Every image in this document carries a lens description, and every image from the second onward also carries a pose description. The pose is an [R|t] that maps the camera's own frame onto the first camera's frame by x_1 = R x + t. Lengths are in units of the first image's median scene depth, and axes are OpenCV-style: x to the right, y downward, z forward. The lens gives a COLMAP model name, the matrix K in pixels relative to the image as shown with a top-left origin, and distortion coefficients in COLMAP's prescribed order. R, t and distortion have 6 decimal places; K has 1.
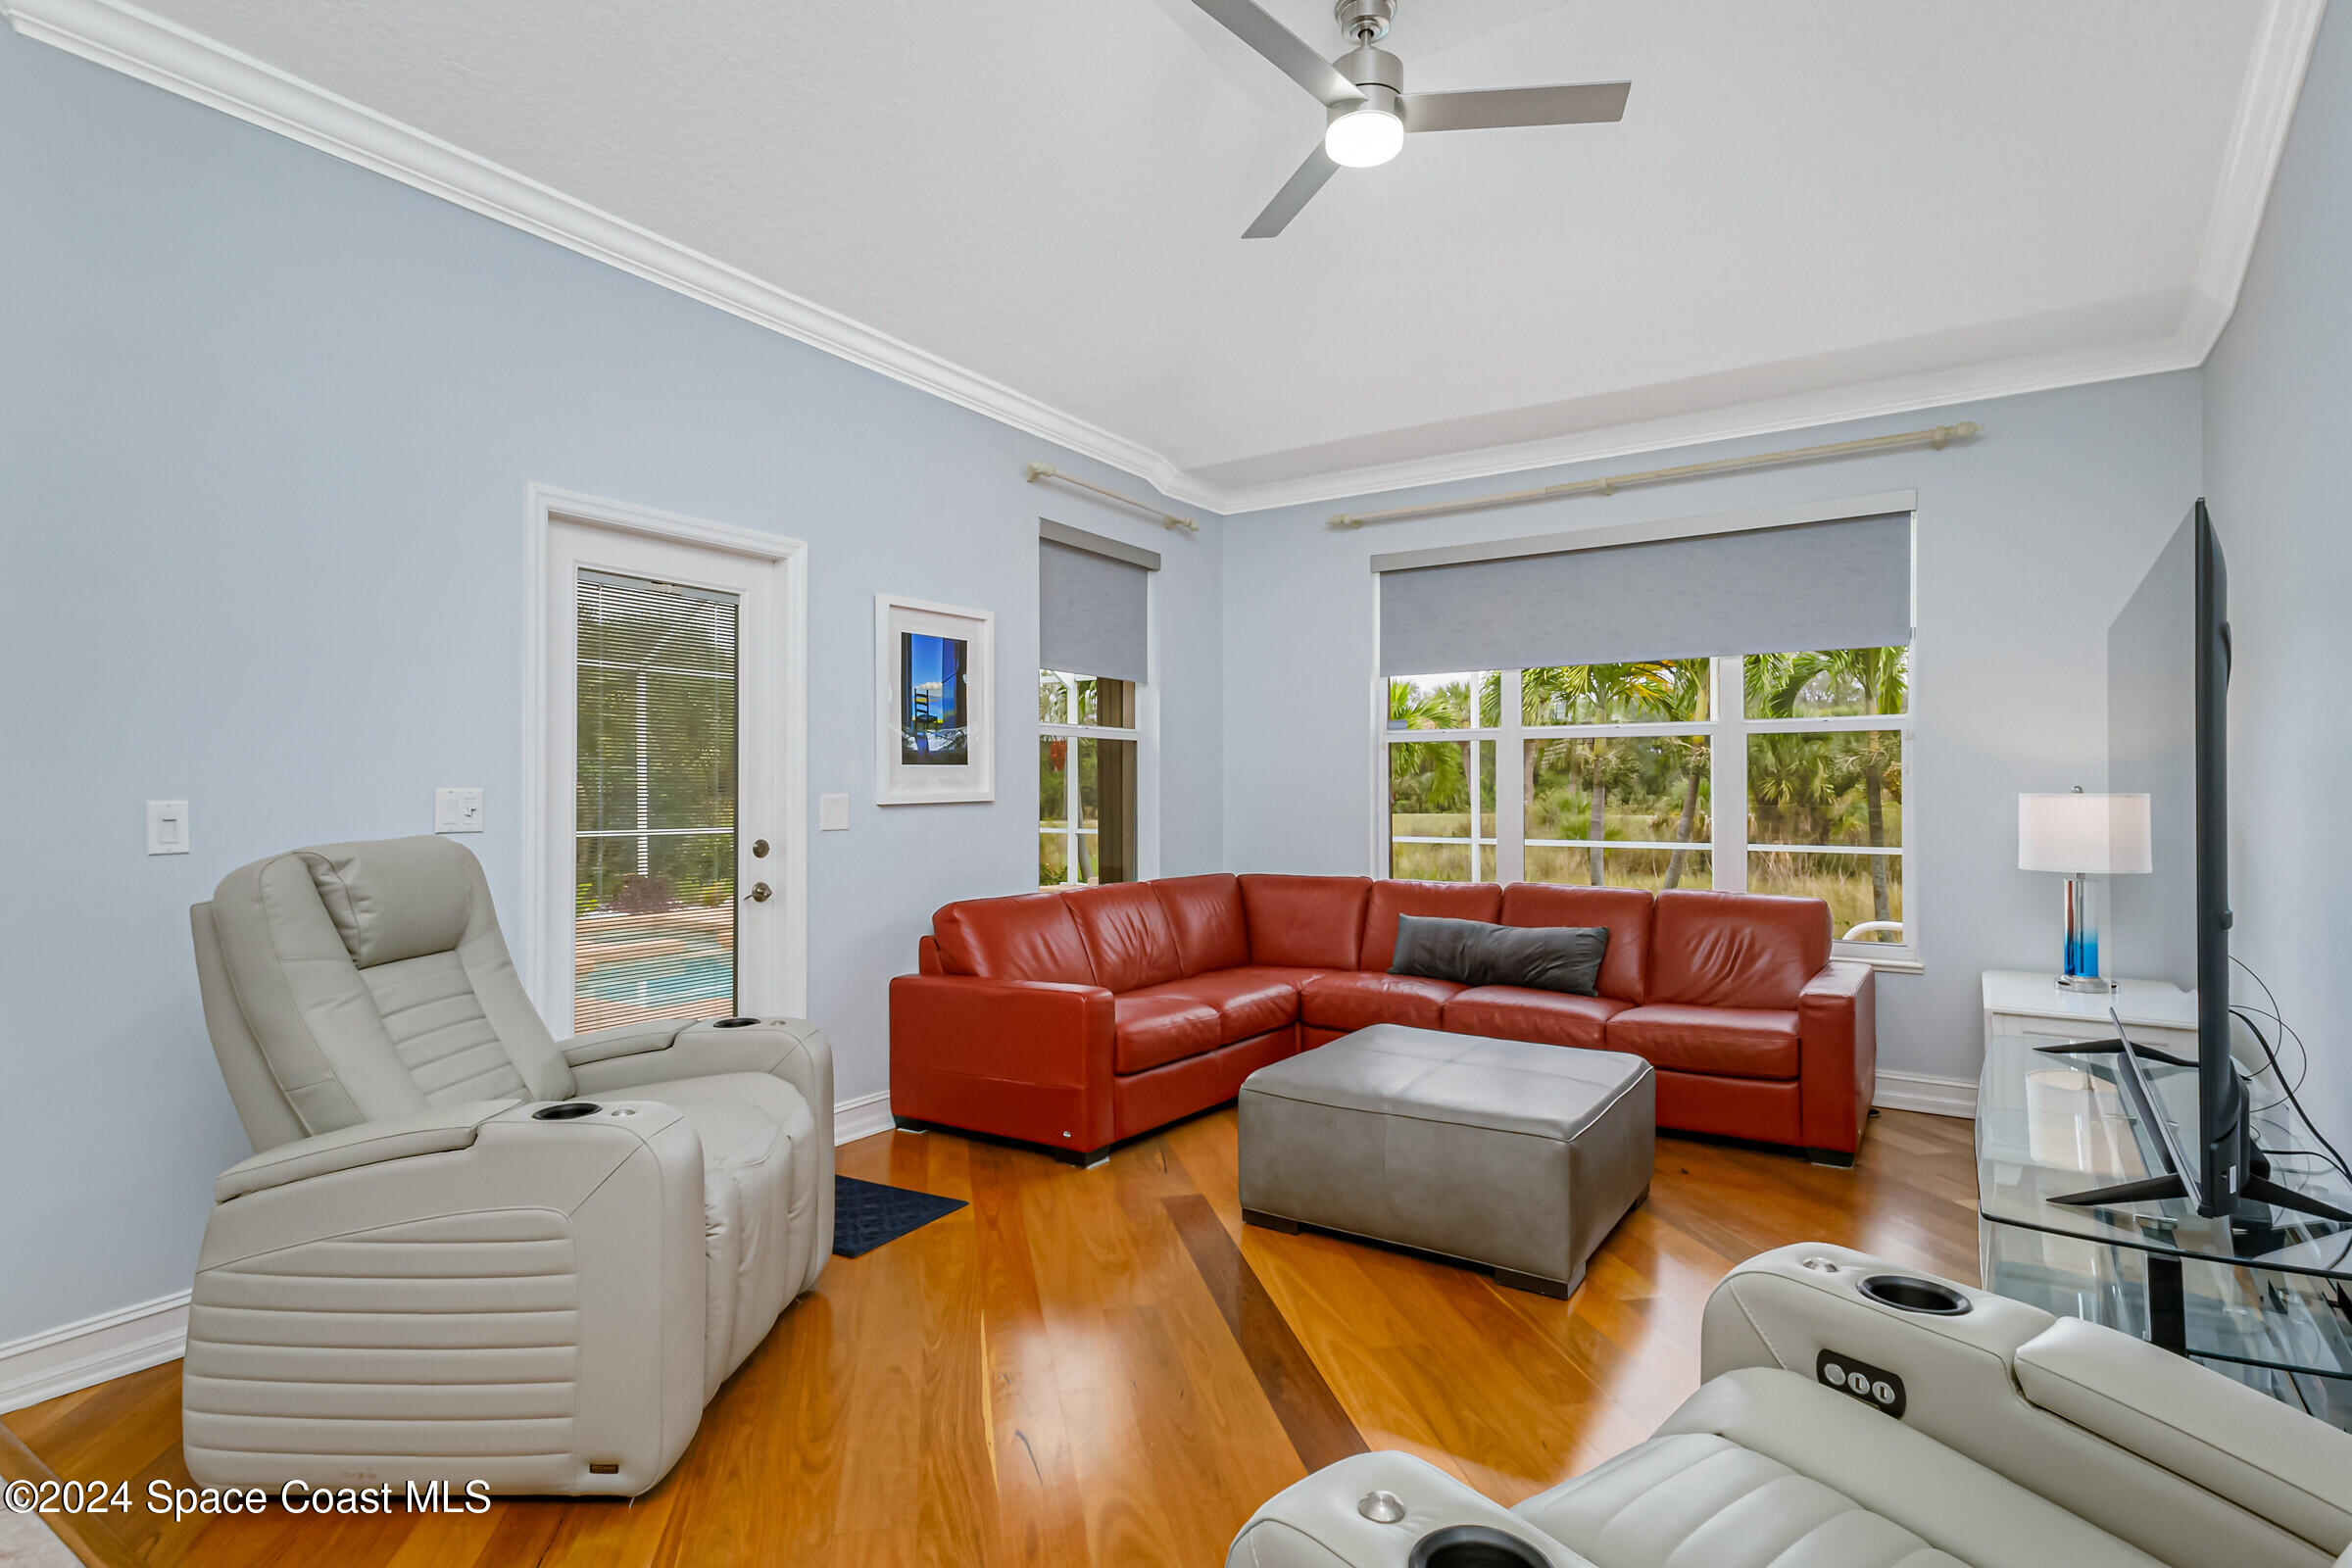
lens RADIAL K [[1145.5, 0, 1157.8], [0, 1145.5, 779.1], [0, 0, 1]] dist [0.018152, -0.003614]
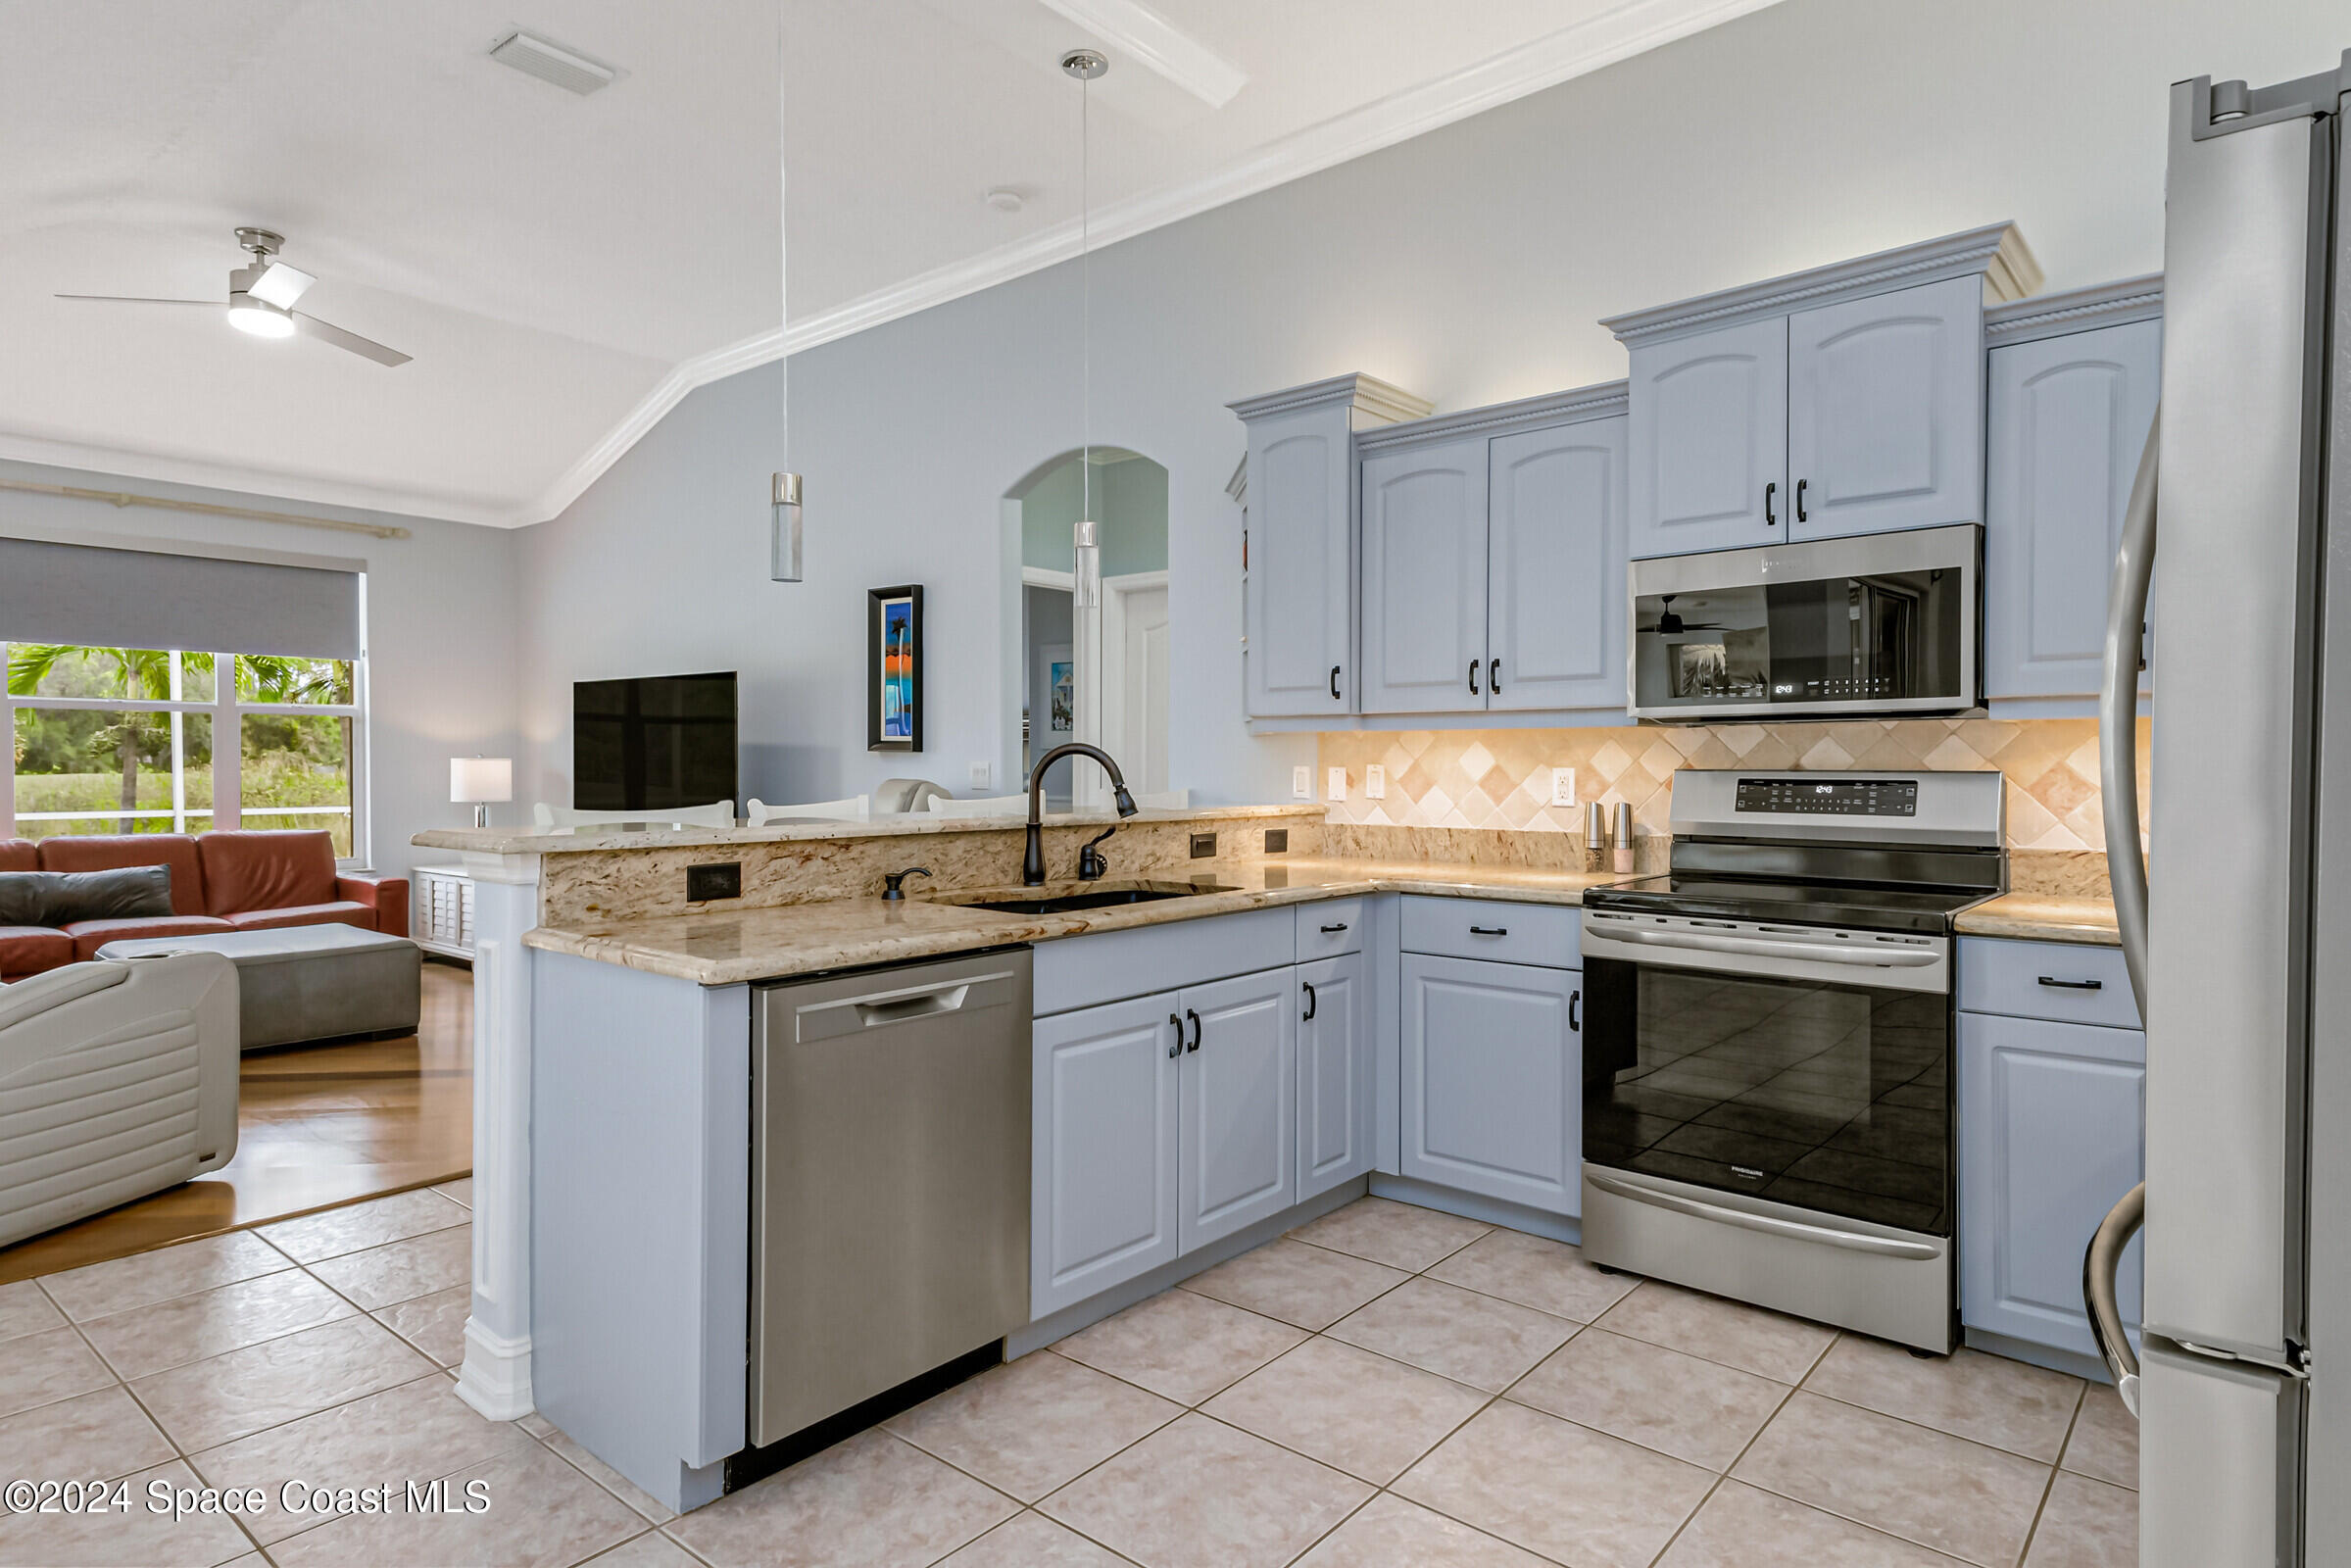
lens RADIAL K [[1298.5, 0, 1189.5], [0, 1298.5, 784.8], [0, 0, 1]] dist [0.031497, -0.005562]
pose [[0.095216, -0.018456, 0.995286, -1.003077], [-0.012871, 0.999722, 0.019770, -0.000530], [-0.995373, -0.014693, 0.094952, -0.264992]]
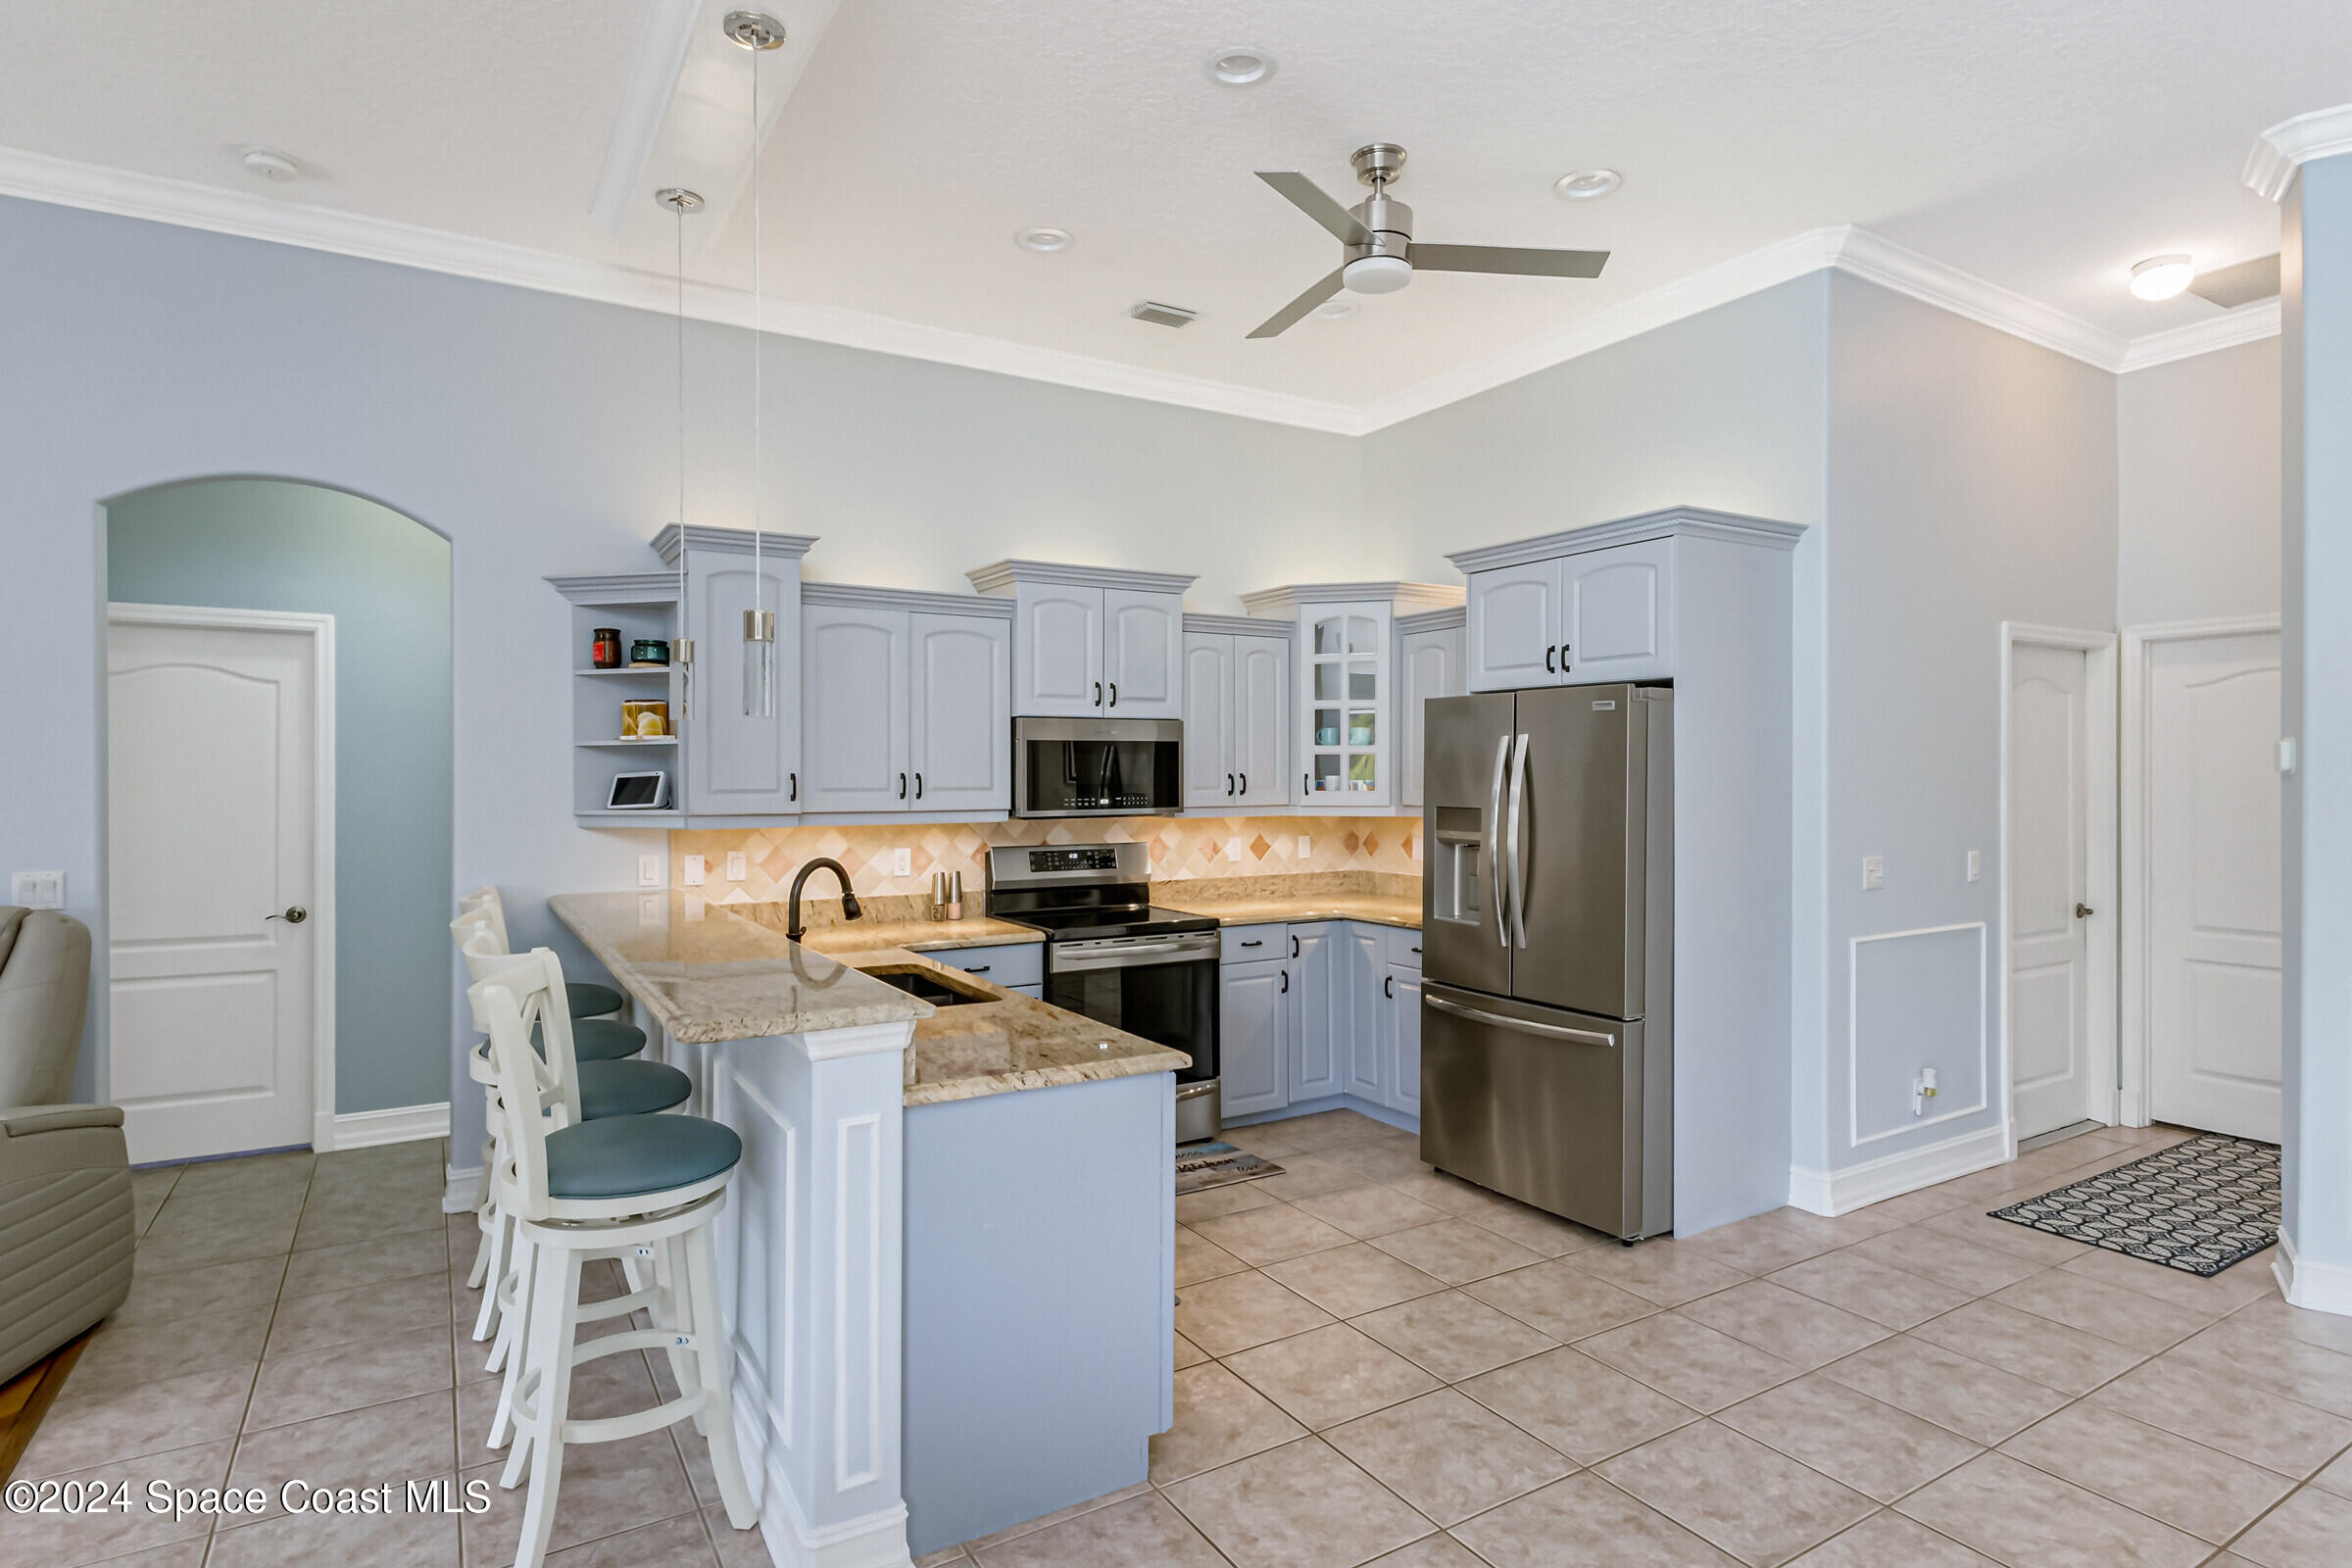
lens RADIAL K [[1221.7, 0, 1167.3], [0, 1221.7, 785.7], [0, 0, 1]] dist [0.007711, -0.003799]
pose [[-0.911071, -0.003297, 0.412236, -0.796382], [-0.004237, 0.999990, -0.001366, -0.055658], [-0.412227, -0.002991, -0.911076, 0.501458]]
